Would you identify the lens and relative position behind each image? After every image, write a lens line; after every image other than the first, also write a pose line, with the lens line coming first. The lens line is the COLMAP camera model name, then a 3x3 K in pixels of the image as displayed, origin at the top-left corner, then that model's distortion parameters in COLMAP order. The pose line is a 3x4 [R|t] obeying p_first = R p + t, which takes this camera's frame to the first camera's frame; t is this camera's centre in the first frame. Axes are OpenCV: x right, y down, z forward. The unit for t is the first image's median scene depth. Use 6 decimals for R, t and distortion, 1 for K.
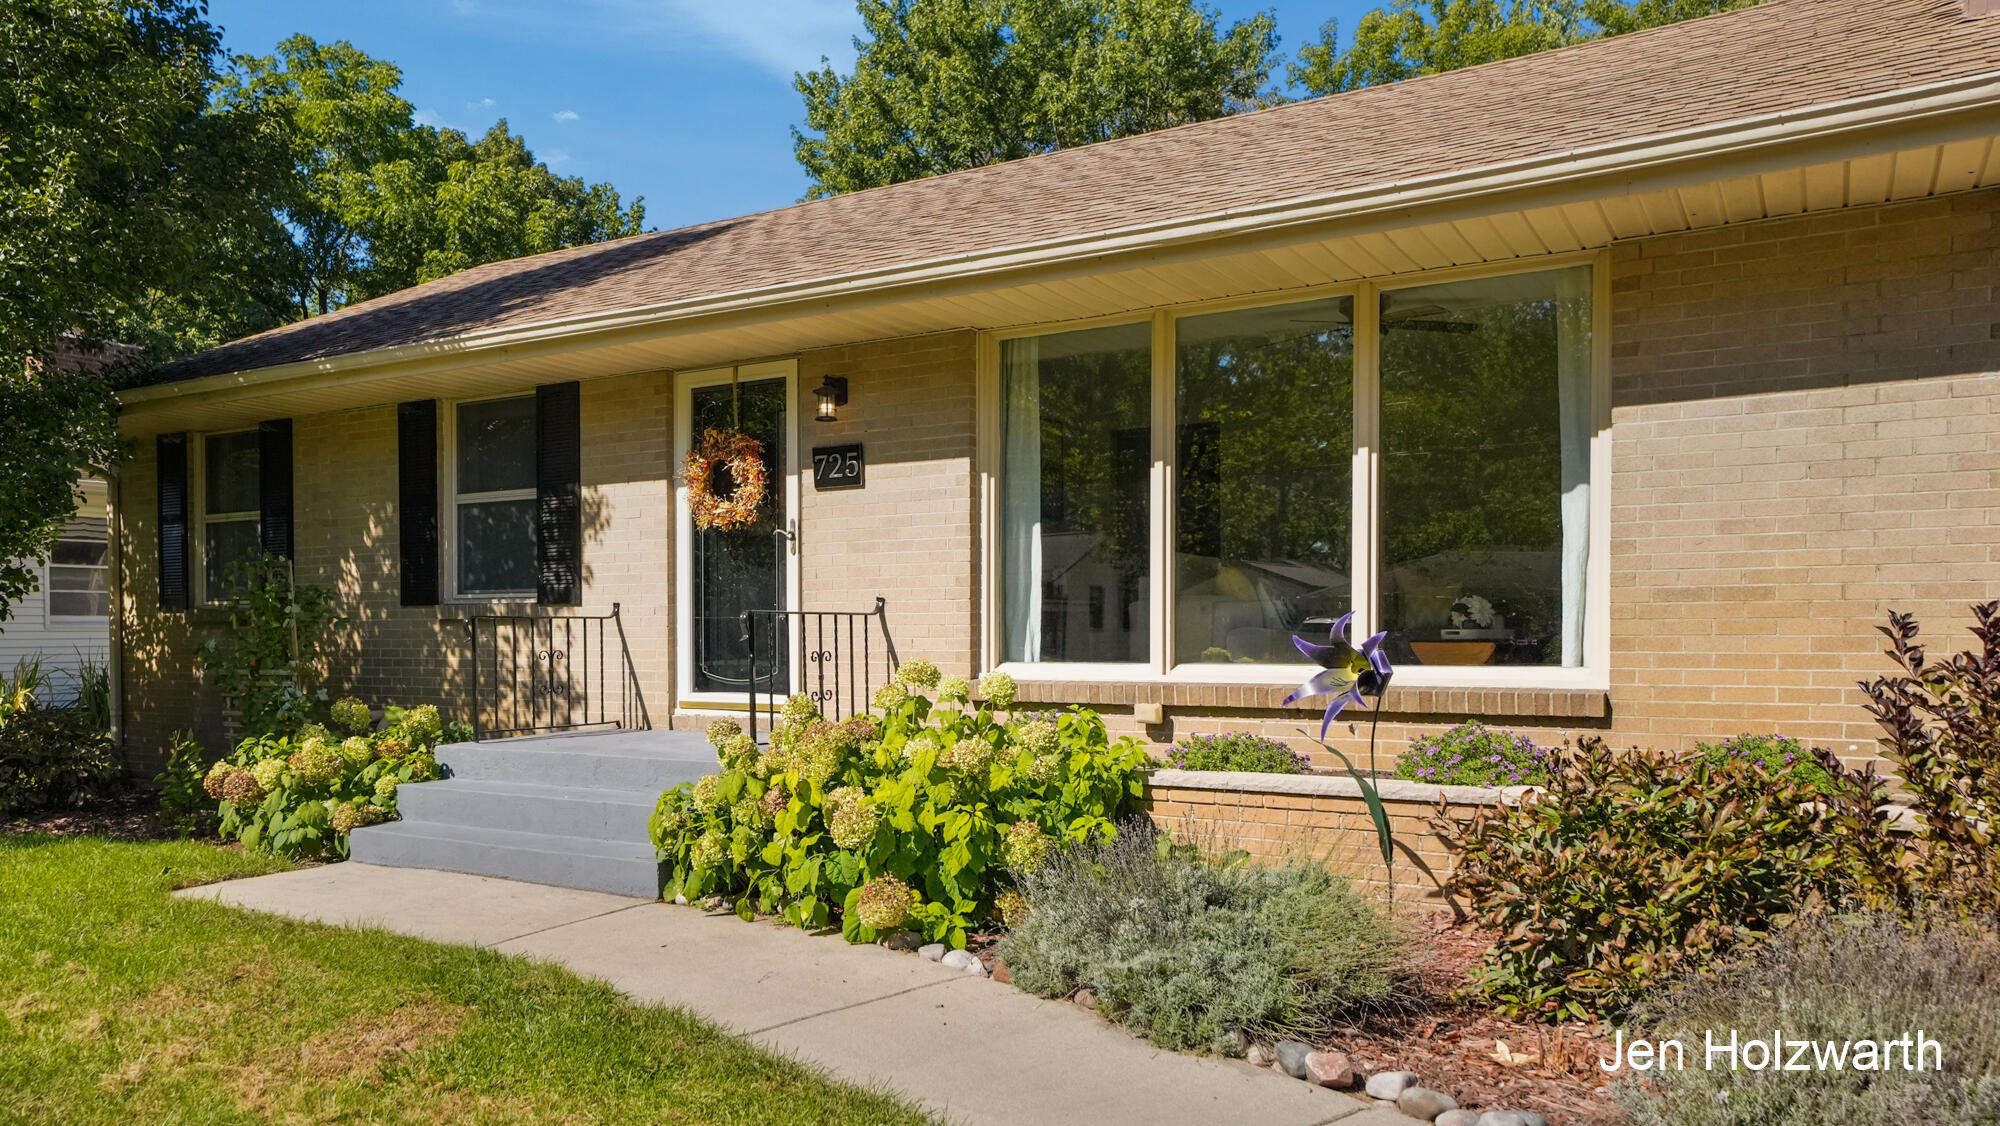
lens RADIAL K [[1425.7, 0, 995.2], [0, 1425.7, 574.3], [0, 0, 1]] dist [-0.013640, 0.001501]
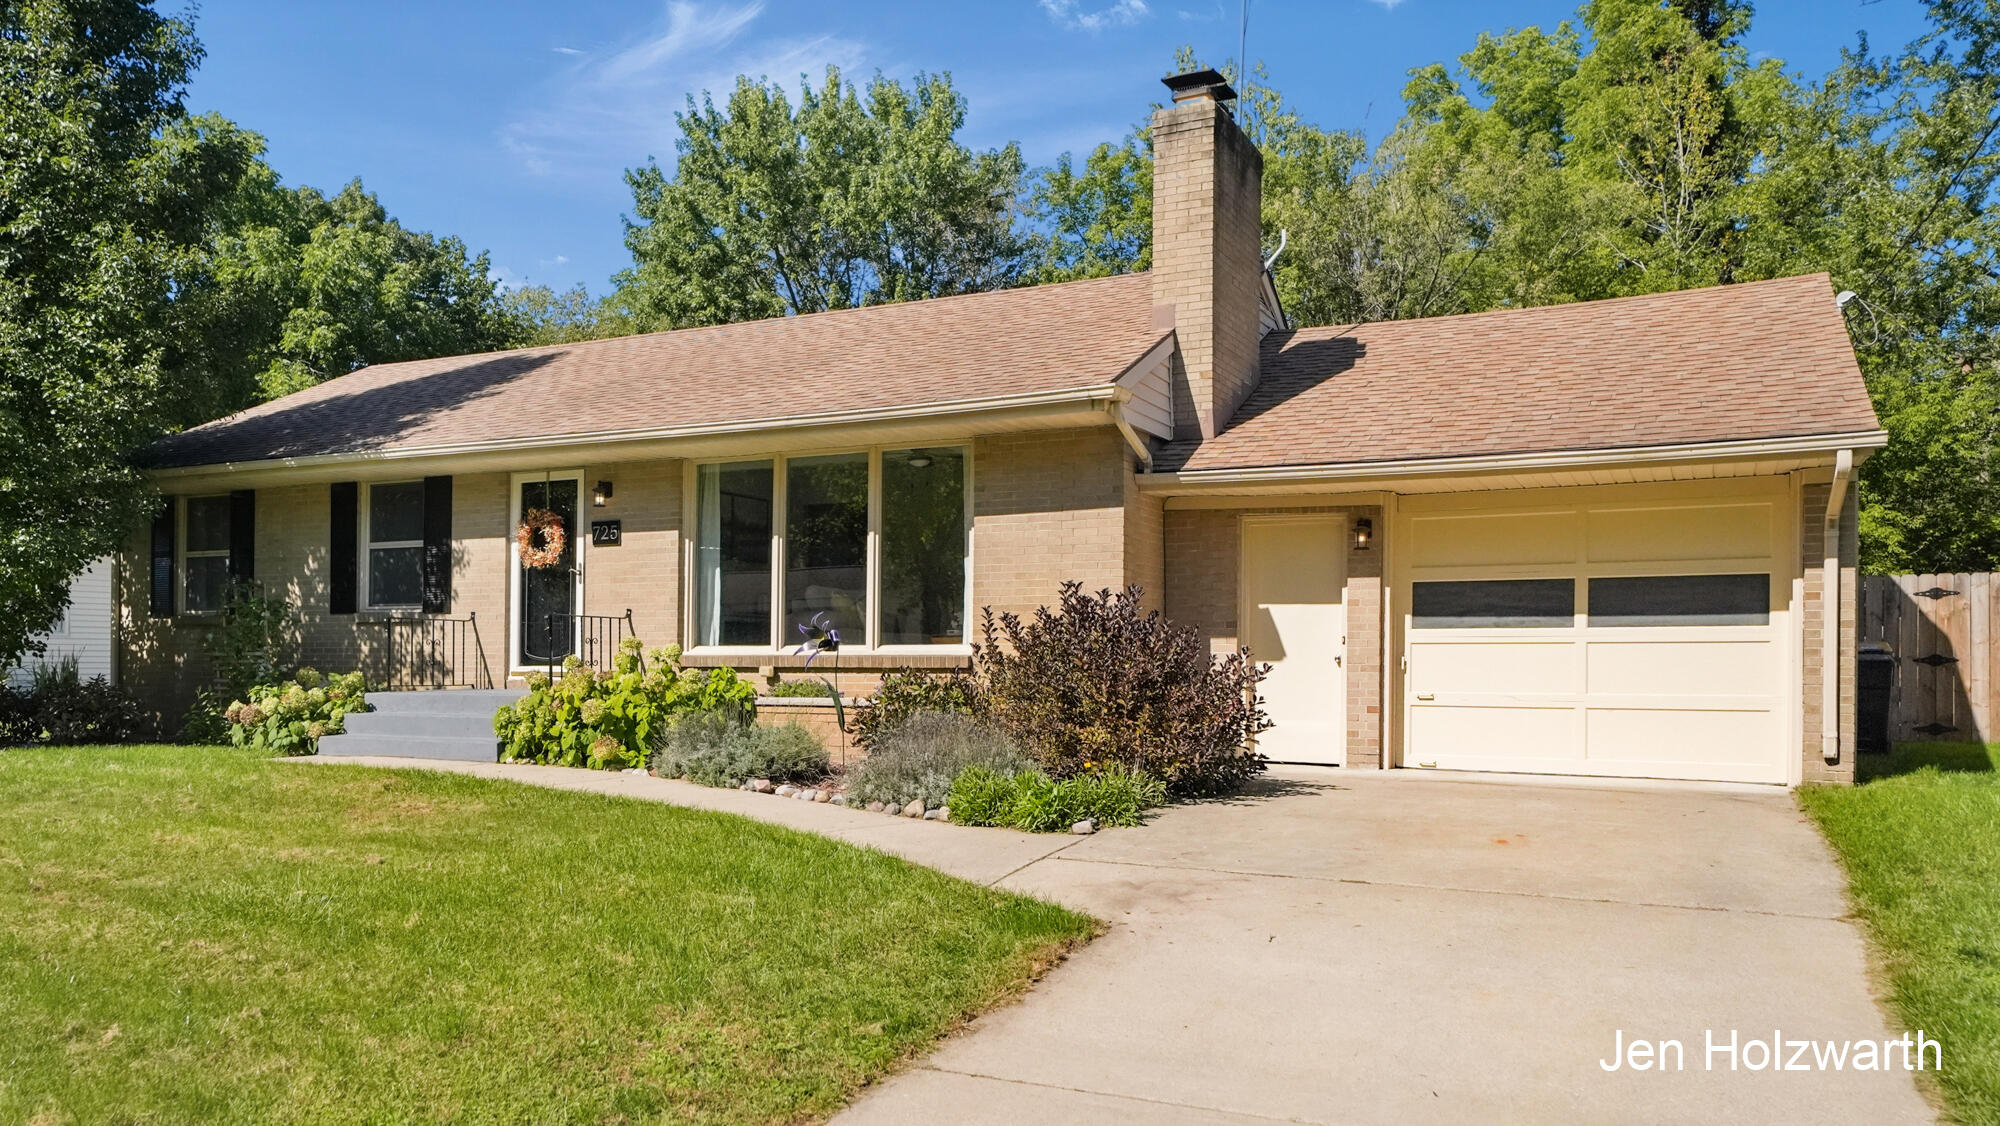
lens RADIAL K [[1616.6, 0, 1000.0], [0, 1616.6, 574.2], [0, 0, 1]] dist [-0.018288, -0.015878]
pose [[0.997426, 0.012470, 0.070609, 0.210331], [-0.010884, 0.999681, -0.022811, 0.012672], [-0.070871, 0.021984, 0.997243, -0.907613]]
